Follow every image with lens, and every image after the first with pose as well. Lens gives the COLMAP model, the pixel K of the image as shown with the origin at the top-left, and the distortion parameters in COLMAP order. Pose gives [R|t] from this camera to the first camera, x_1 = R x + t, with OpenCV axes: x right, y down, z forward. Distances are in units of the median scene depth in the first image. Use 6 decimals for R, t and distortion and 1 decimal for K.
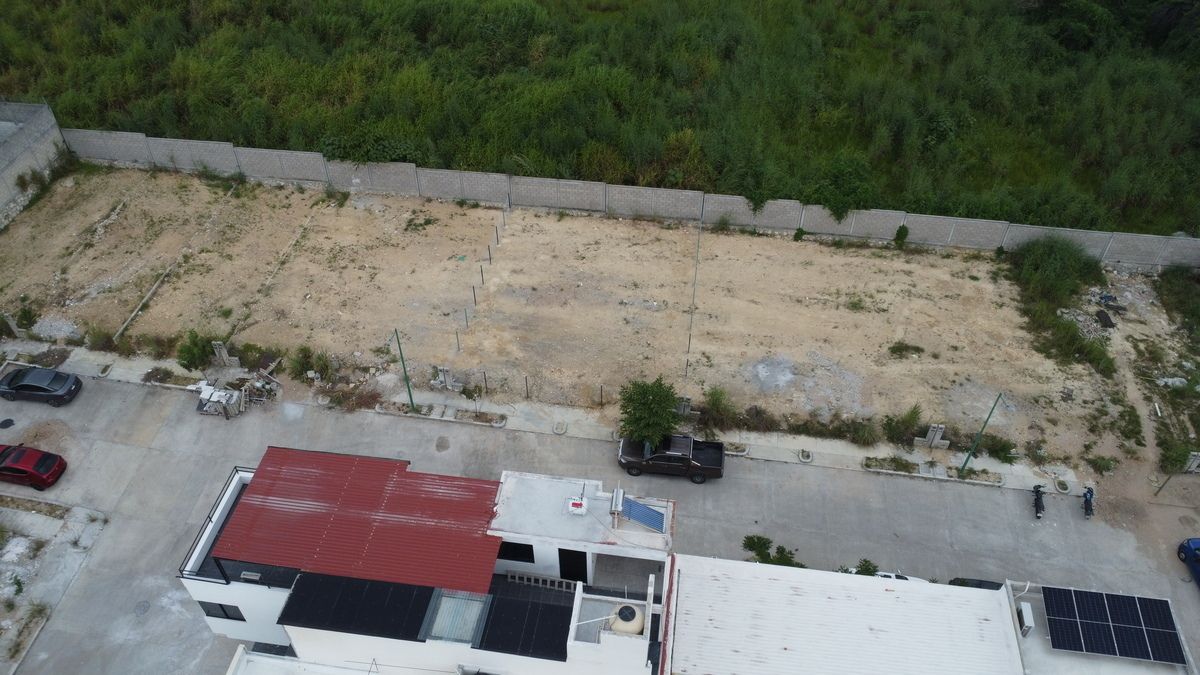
lens RADIAL K [[882.4, 0, 600.0], [0, 882.4, 337.5], [0, 0, 1]] dist [-0.032353, -0.004236]
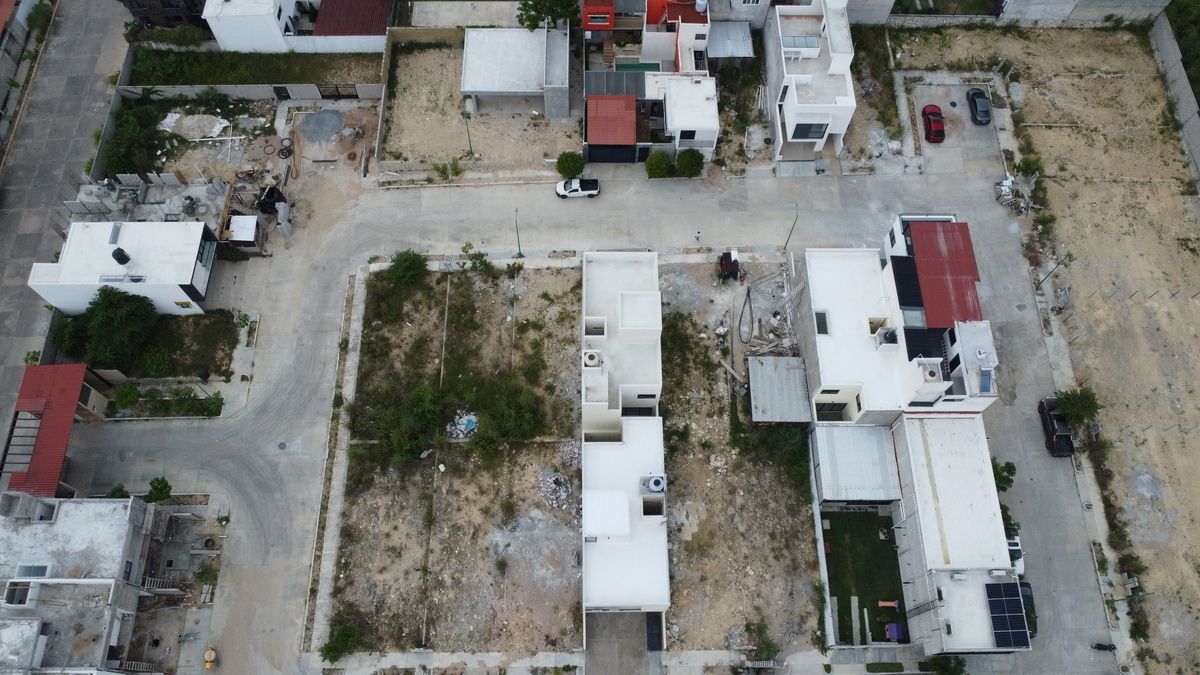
lens RADIAL K [[882.4, 0, 600.0], [0, 882.4, 337.5], [0, 0, 1]] dist [-0.032353, -0.004236]
pose [[0.150763, 0.901604, -0.405438, 0.448368], [-0.696239, 0.387994, 0.603913, -0.319518], [0.701799, 0.191234, 0.686228, -0.775914]]
